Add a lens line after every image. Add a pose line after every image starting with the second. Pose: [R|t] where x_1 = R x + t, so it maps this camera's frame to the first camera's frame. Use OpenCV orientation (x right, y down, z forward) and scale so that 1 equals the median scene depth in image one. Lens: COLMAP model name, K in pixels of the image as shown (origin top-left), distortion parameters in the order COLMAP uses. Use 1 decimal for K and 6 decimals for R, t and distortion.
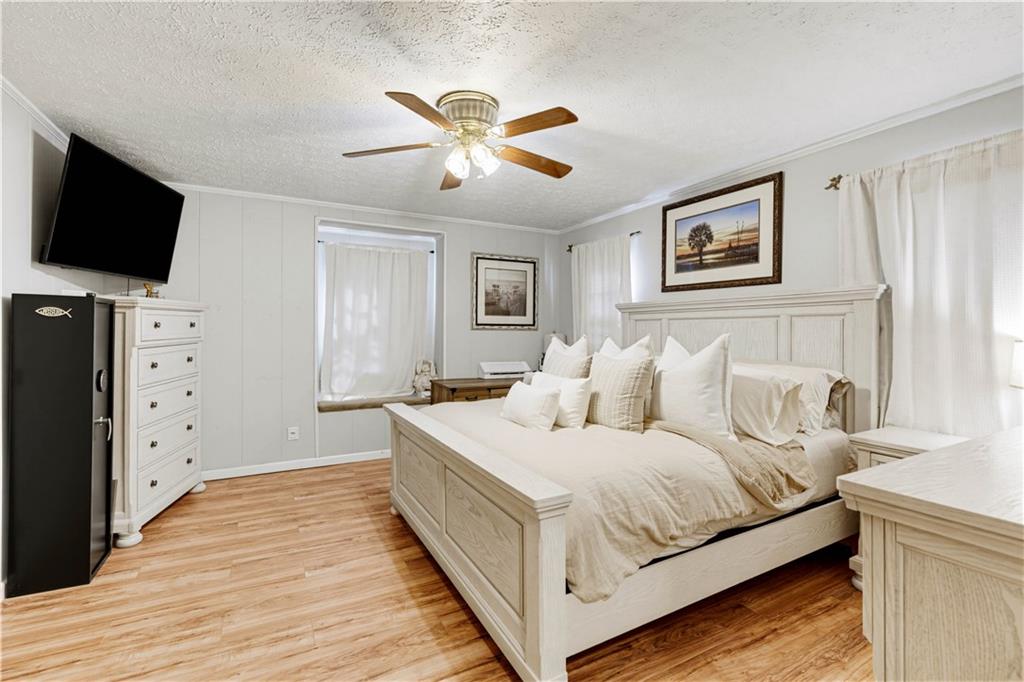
lens RADIAL K [[464.4, 0, 513.6], [0, 464.4, 322.9], [0, 0, 1]] dist [-0.000771, 0.000357]
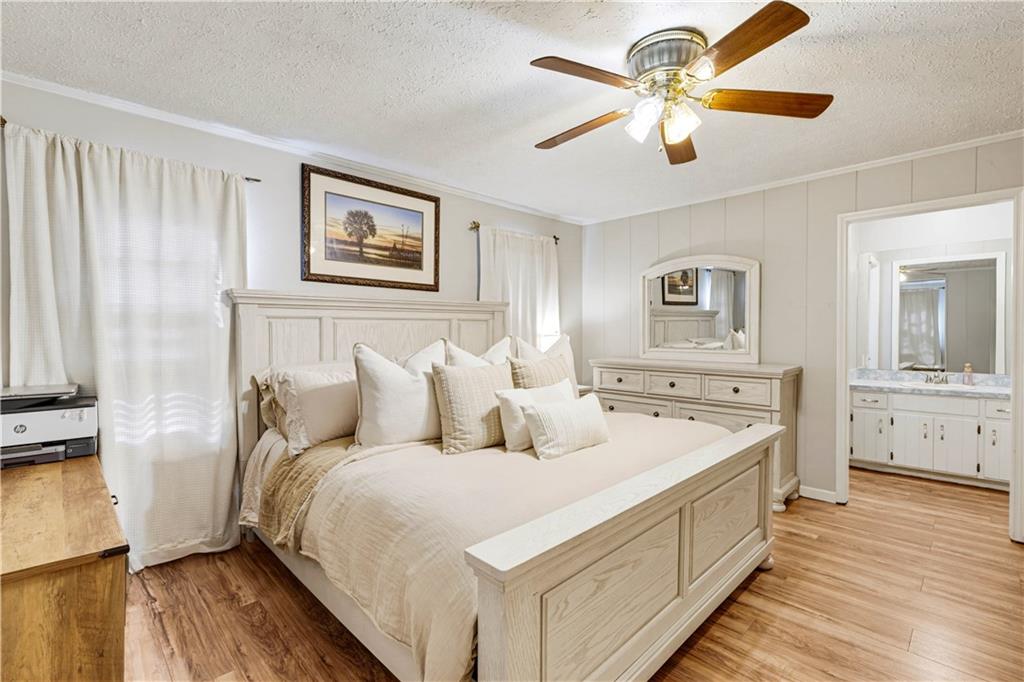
lens RADIAL K [[464.7, 0, 514.0], [0, 464.7, 337.3], [0, 0, 1]] dist [-0.000699, 0.000315]
pose [[-0.288342, -0.013351, 0.957434, -0.590584], [-0.009637, 0.999893, 0.011041, 0.015278], [-0.957479, -0.006043, -0.288440, 1.101576]]
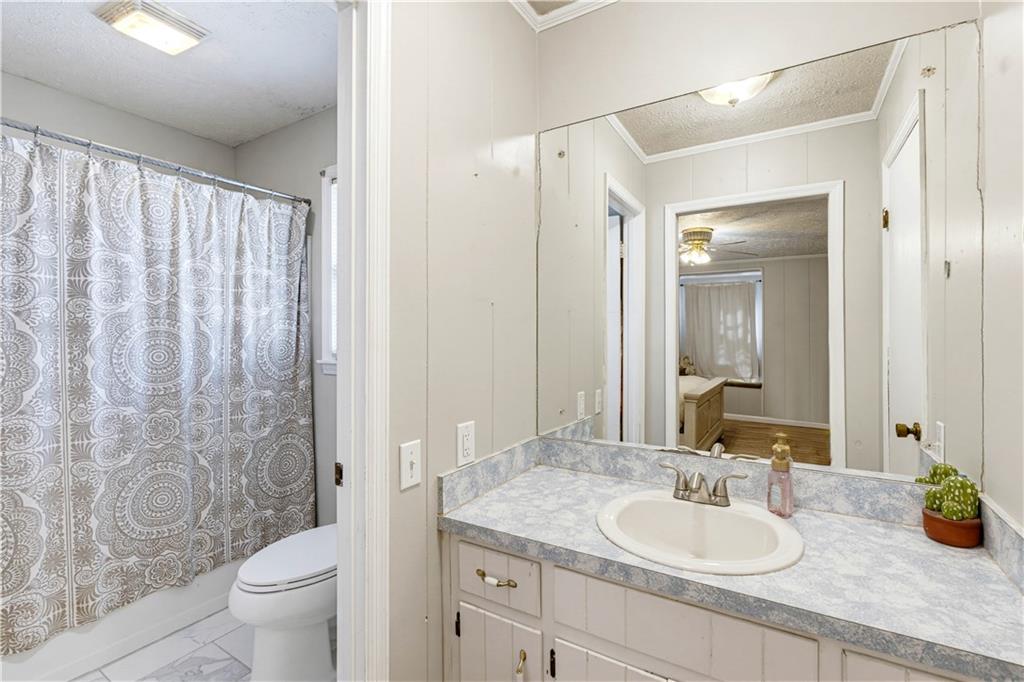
lens RADIAL K [[464.7, 0, 514.0], [0, 464.7, 337.3], [0, 0, 1]] dist [-0.000699, 0.000315]
pose [[-0.509521, -0.003364, 0.860451, -0.263014], [-0.008958, 0.999959, -0.001395, 0.009365], [-0.860411, -0.008418, -0.509530, 0.502398]]
